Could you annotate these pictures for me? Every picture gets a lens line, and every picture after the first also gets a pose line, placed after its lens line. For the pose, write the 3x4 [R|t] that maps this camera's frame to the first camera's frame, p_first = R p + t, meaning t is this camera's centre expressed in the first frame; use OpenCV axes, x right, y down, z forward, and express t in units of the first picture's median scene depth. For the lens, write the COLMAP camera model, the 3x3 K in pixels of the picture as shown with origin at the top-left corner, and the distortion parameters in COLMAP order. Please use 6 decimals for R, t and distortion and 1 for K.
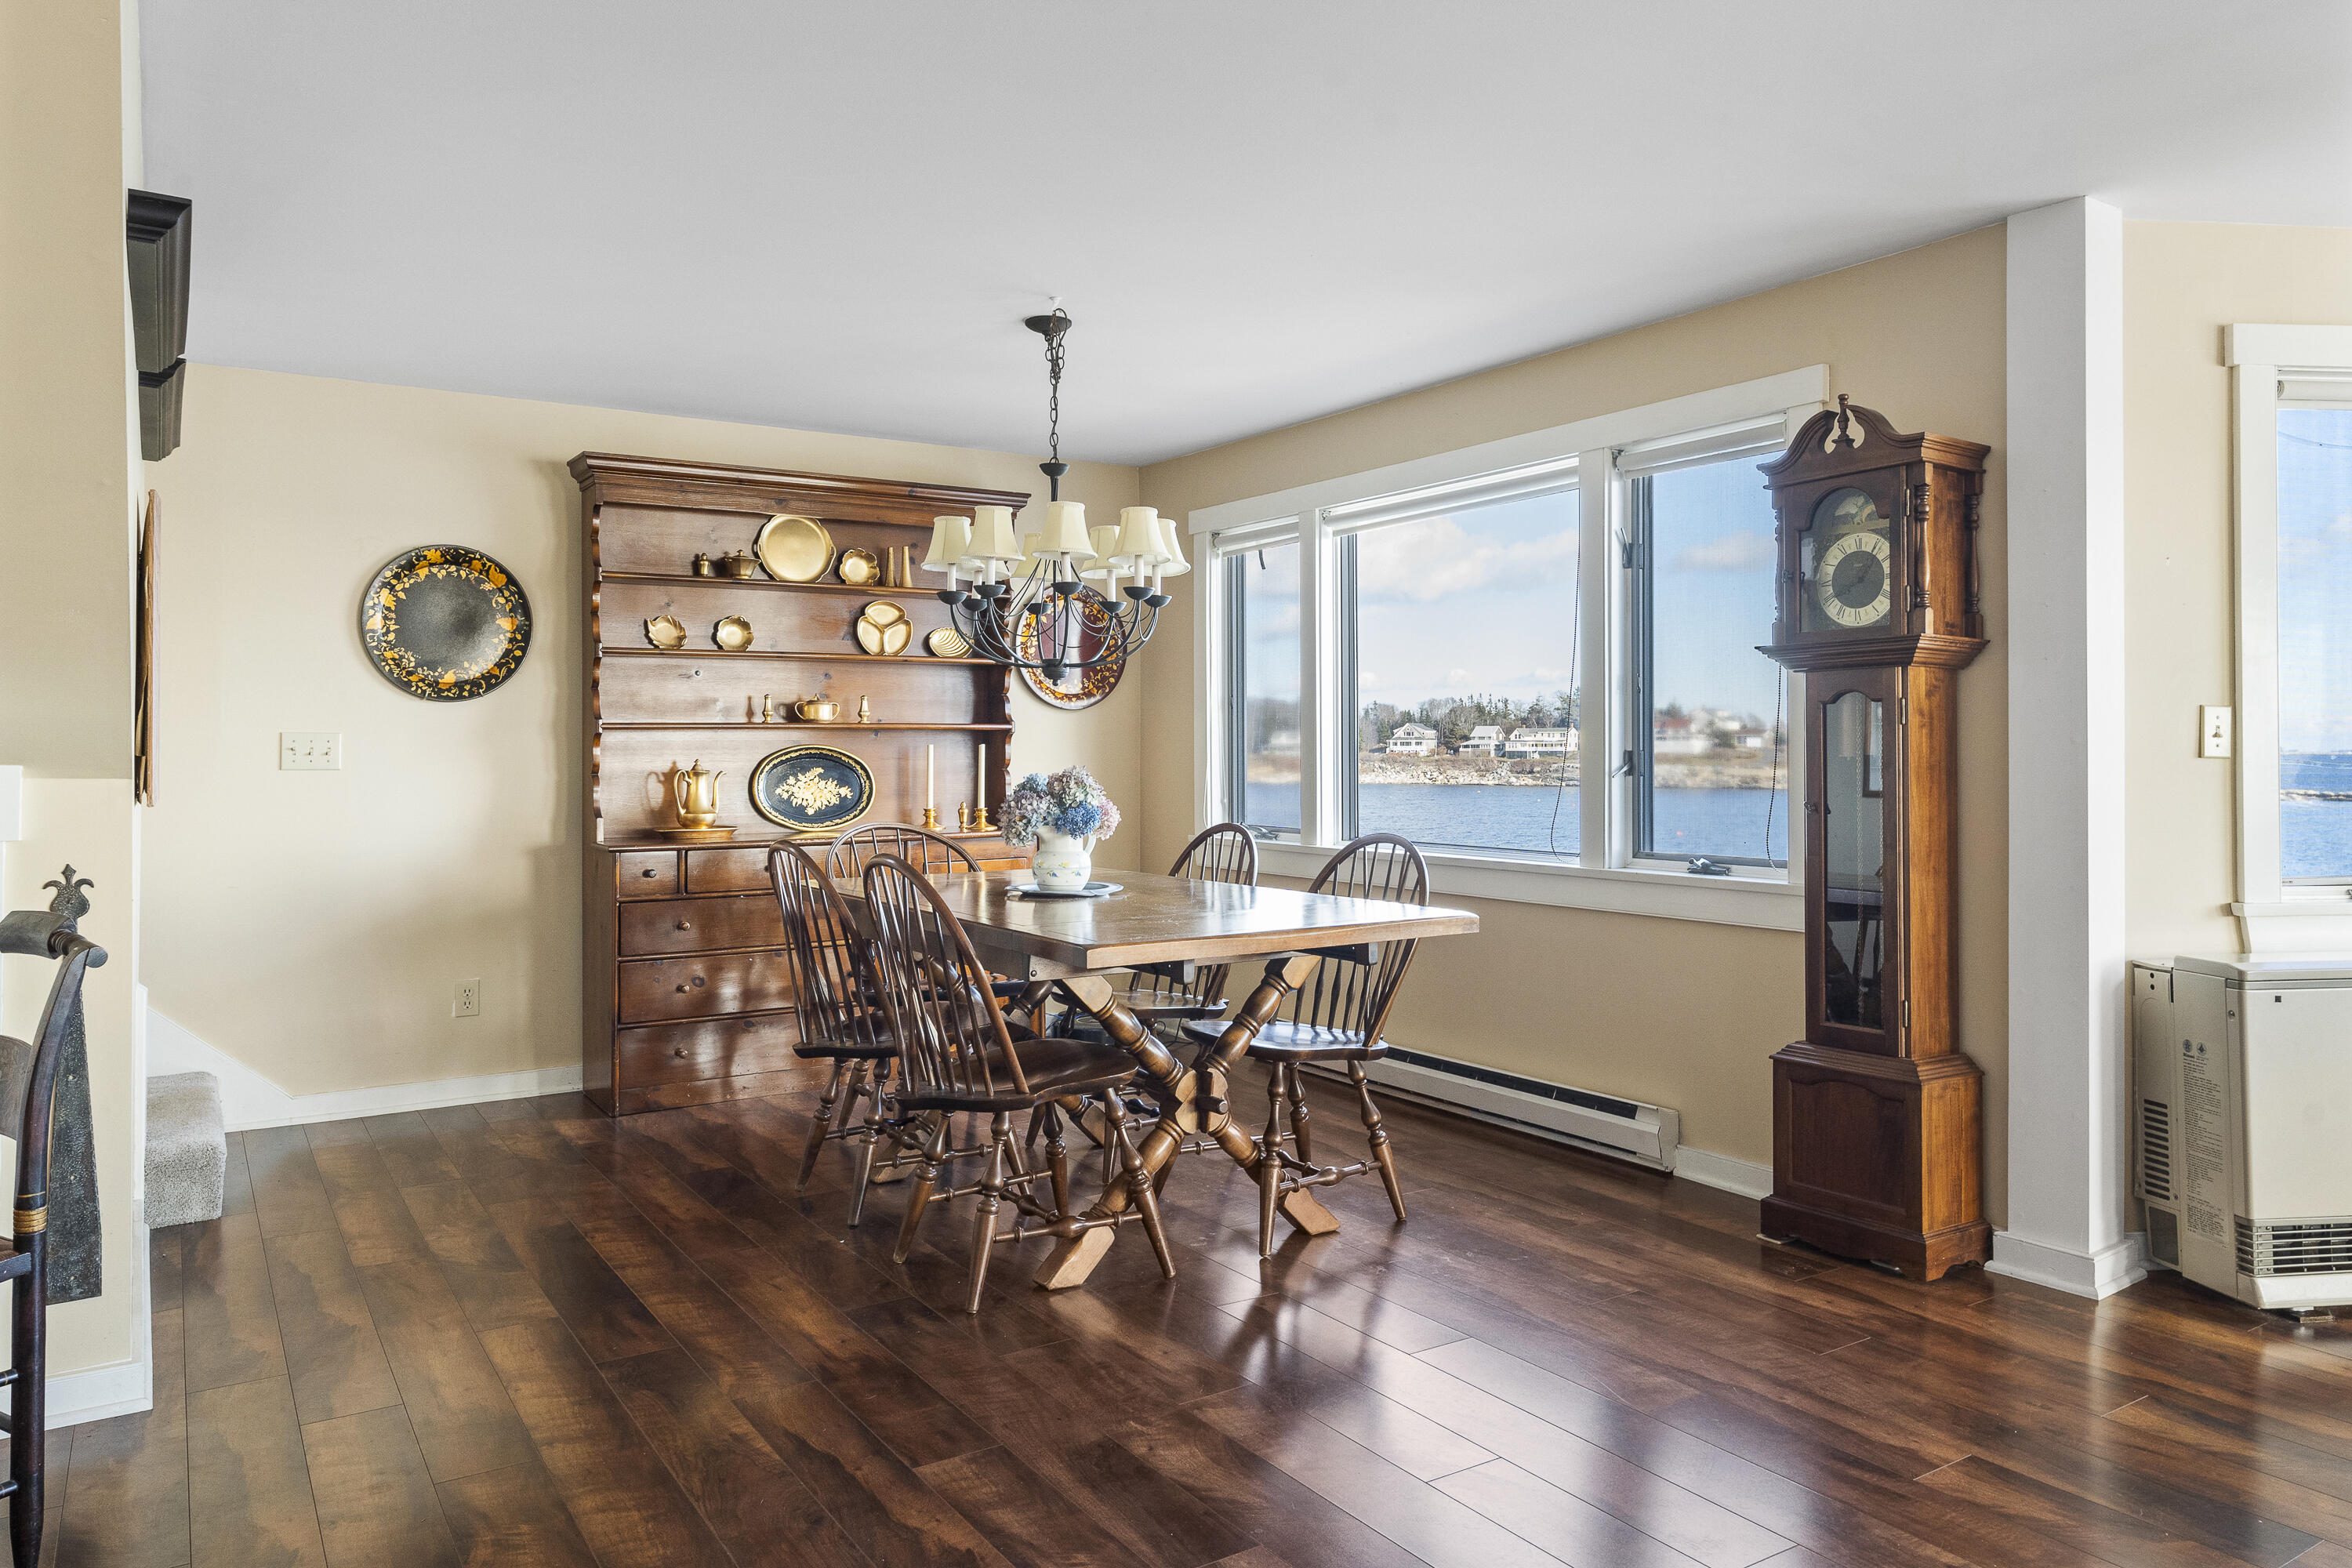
lens RADIAL K [[1571.6, 0, 1137.5], [0, 1571.6, 722.8], [0, 0, 1]] dist [0.004660, 0.001880]
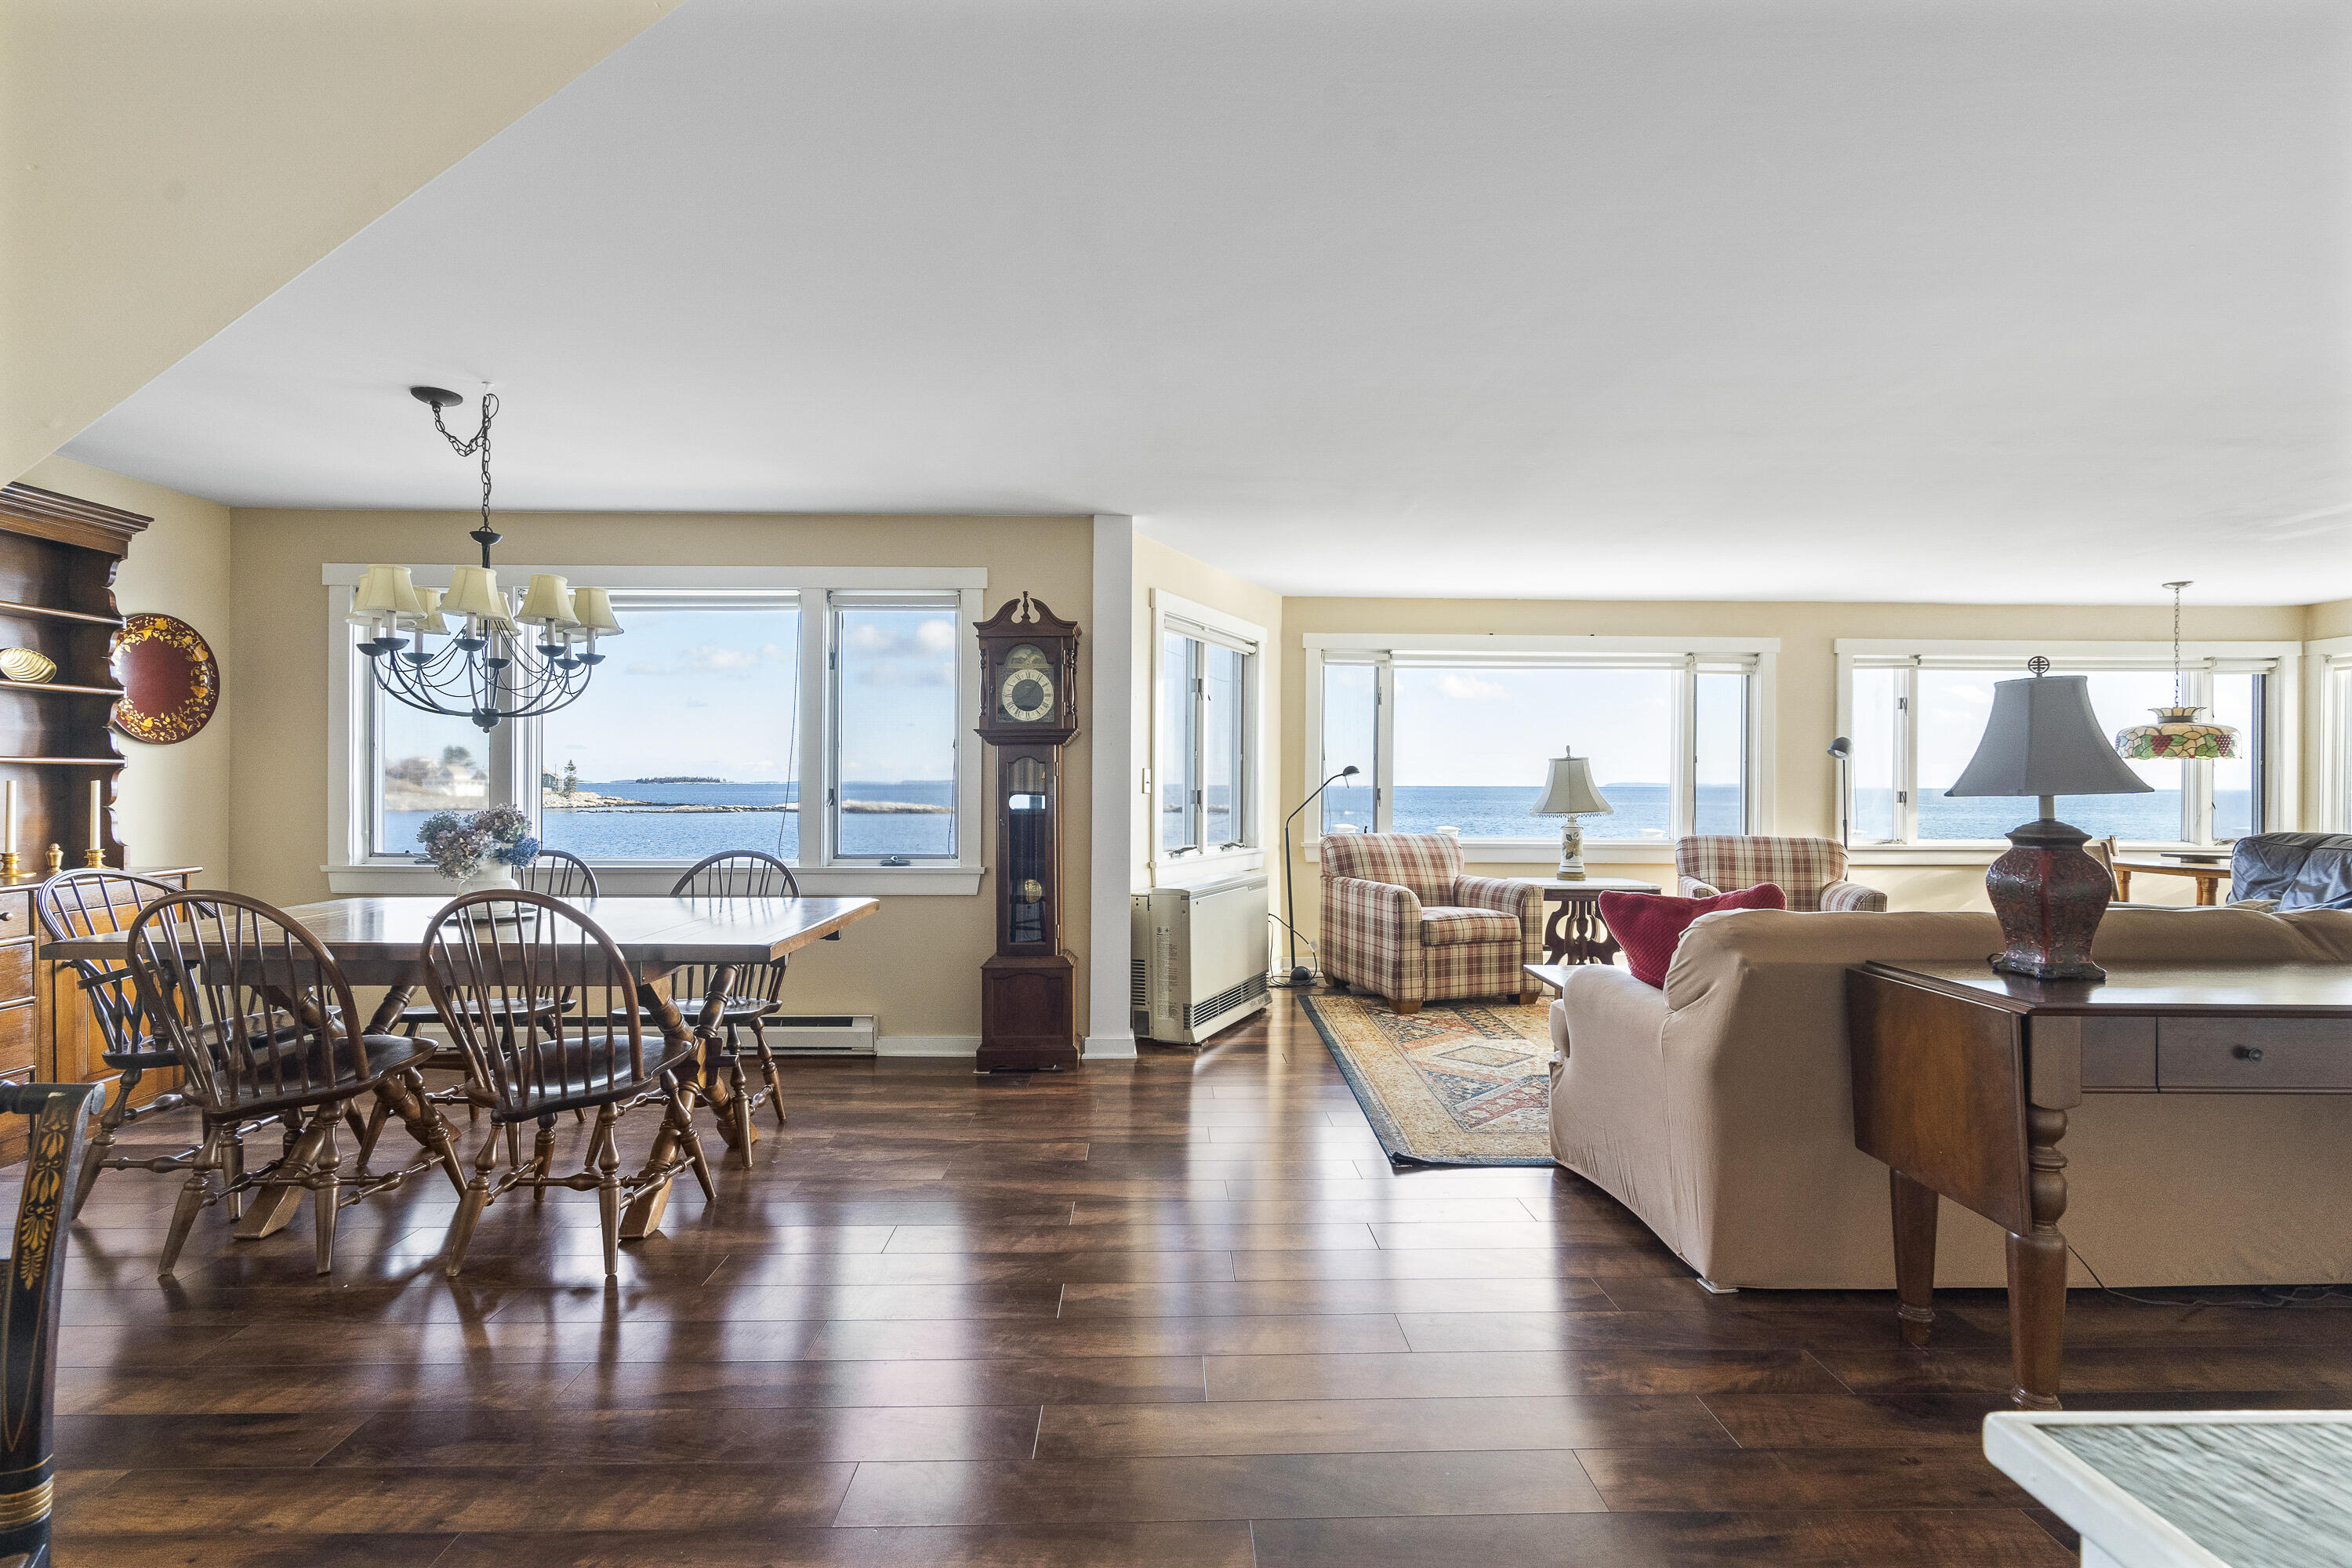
lens RADIAL K [[1086.0, 0, 1172.3], [0, 1086.0, 784.2], [0, 0, 1]] dist [-0.005924, -0.000452]
pose [[0.519570, 0.000916, 0.854428, -0.467962], [-0.019198, 0.999759, 0.010603, -0.004986], [-0.854212, -0.021912, 0.519462, 0.190215]]
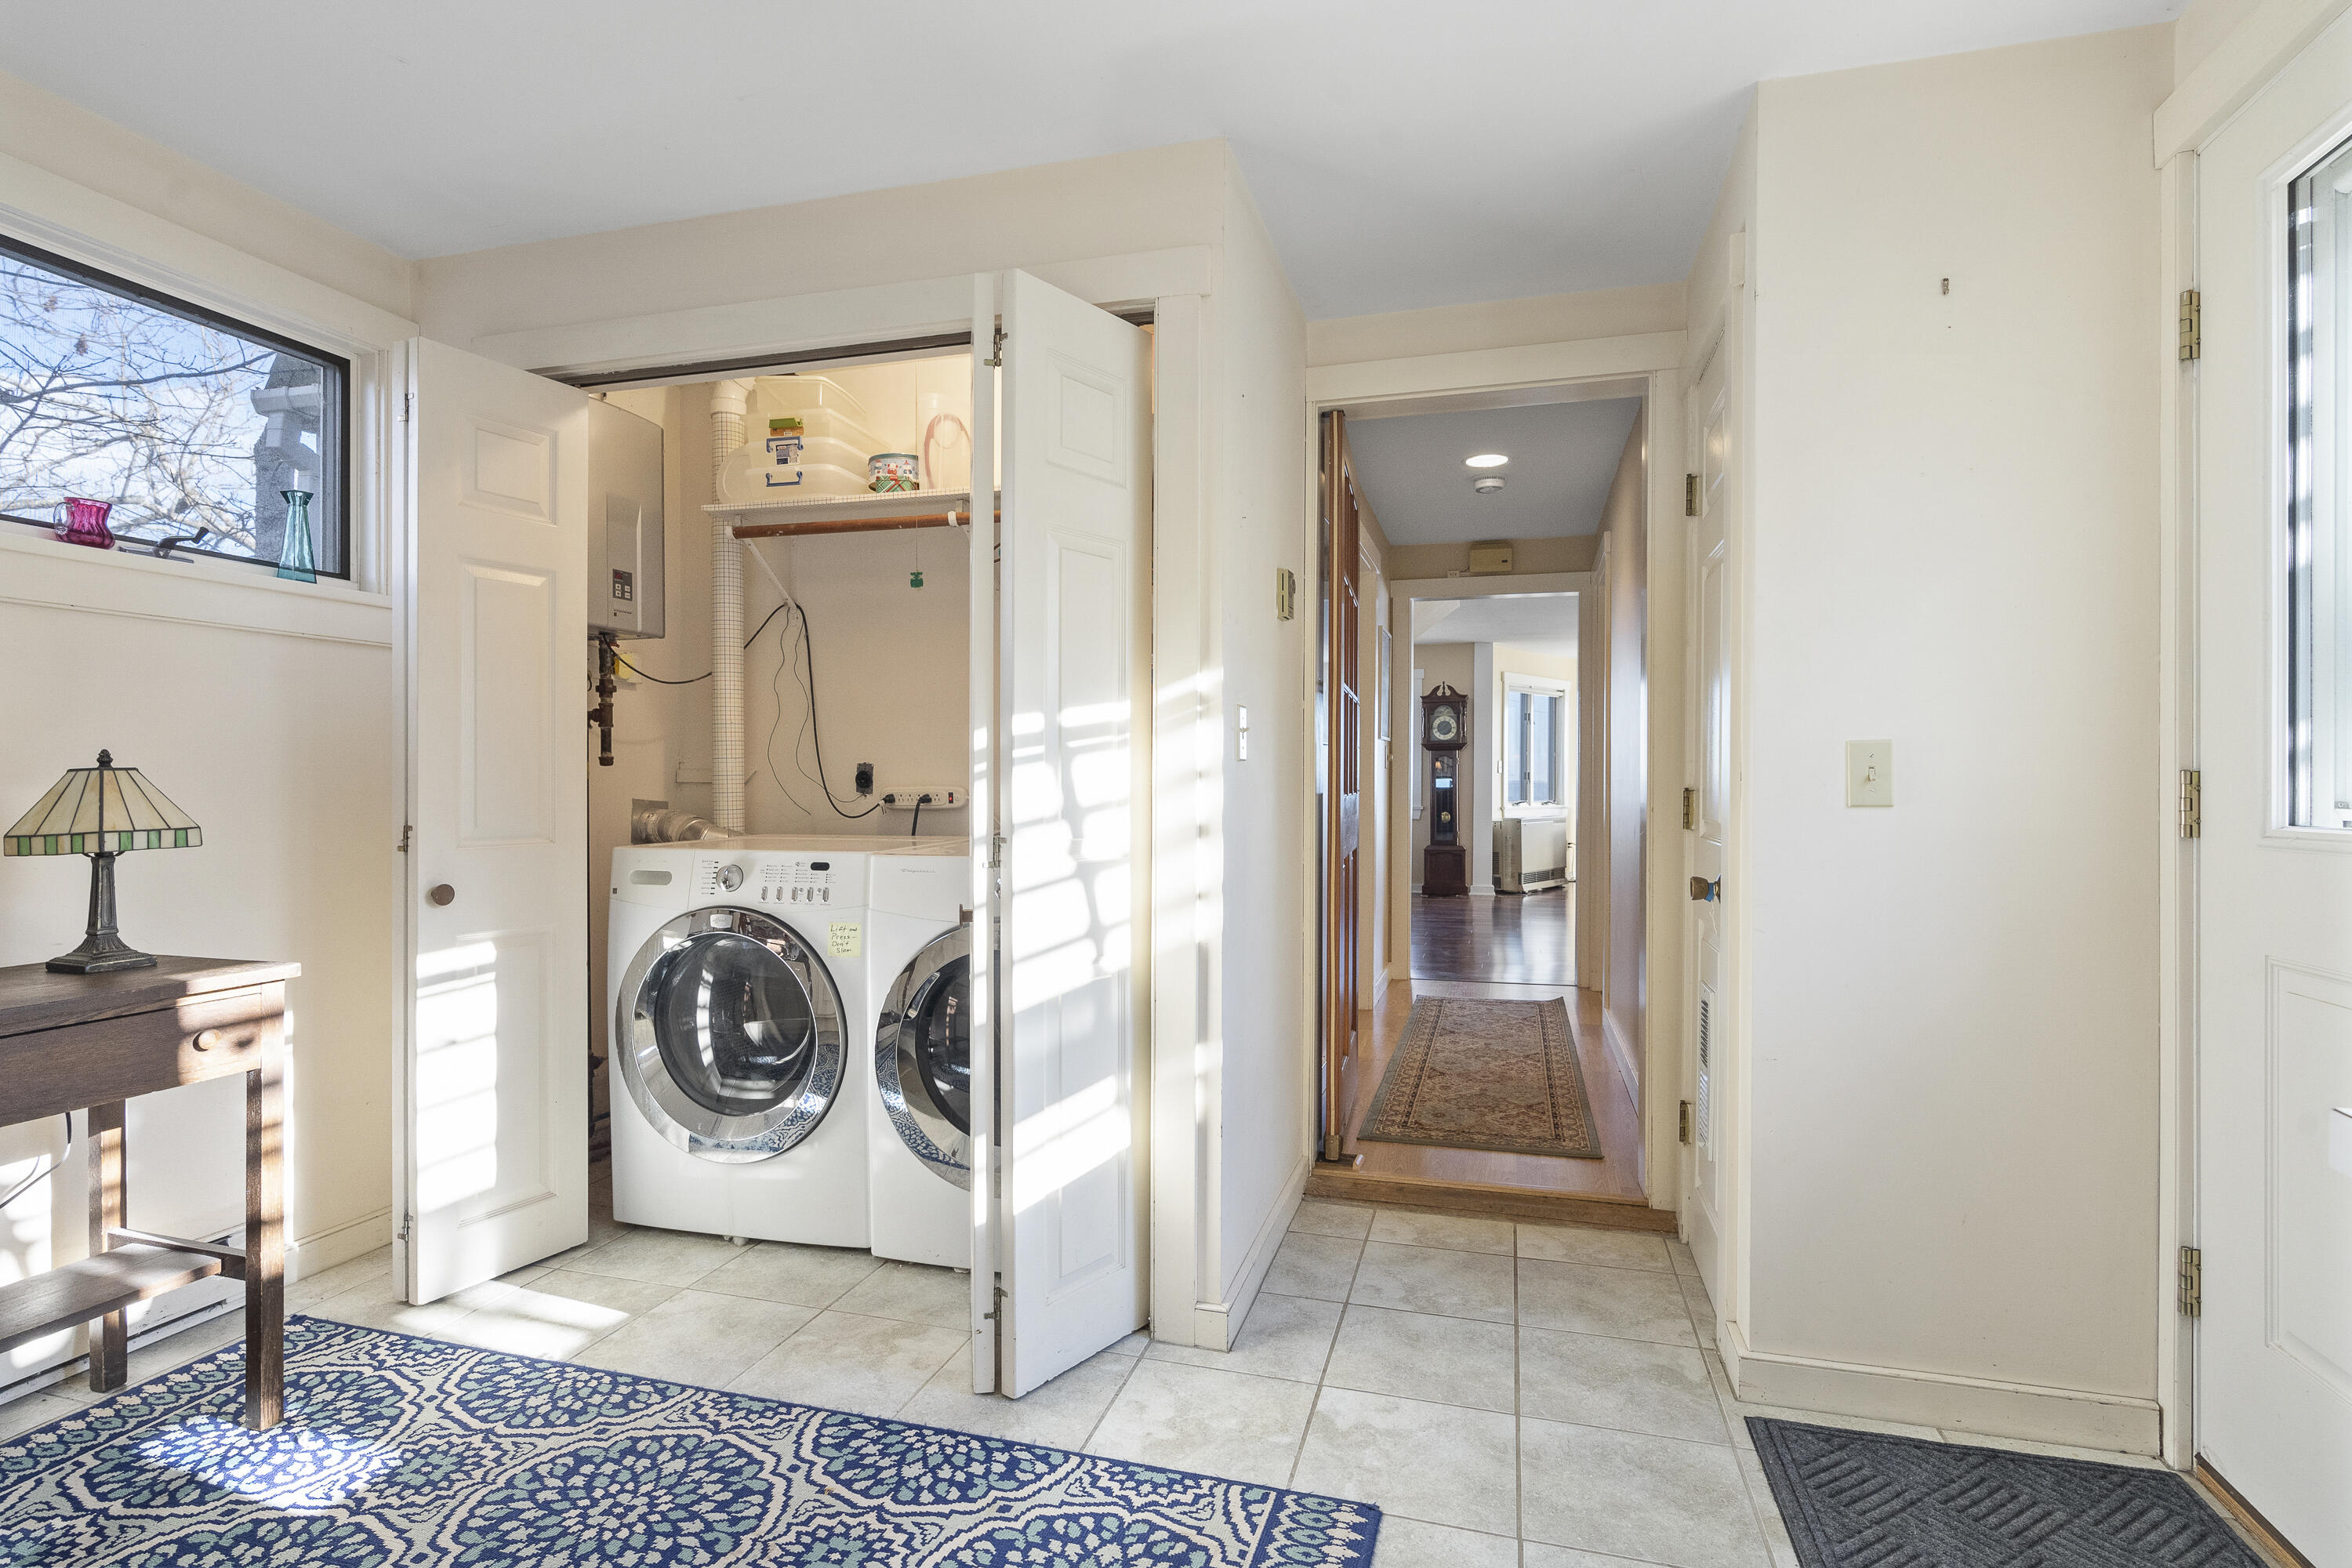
lens RADIAL K [[1155.2, 0, 1173.6], [0, 1155.2, 785.6], [0, 0, 1]] dist [0.000279, -0.000002]
pose [[0.741680, -0.000785, 0.670753, -1.810130], [-0.014479, 0.999748, 0.017180, 0.012929], [-0.670598, -0.022454, 0.741481, -0.638562]]
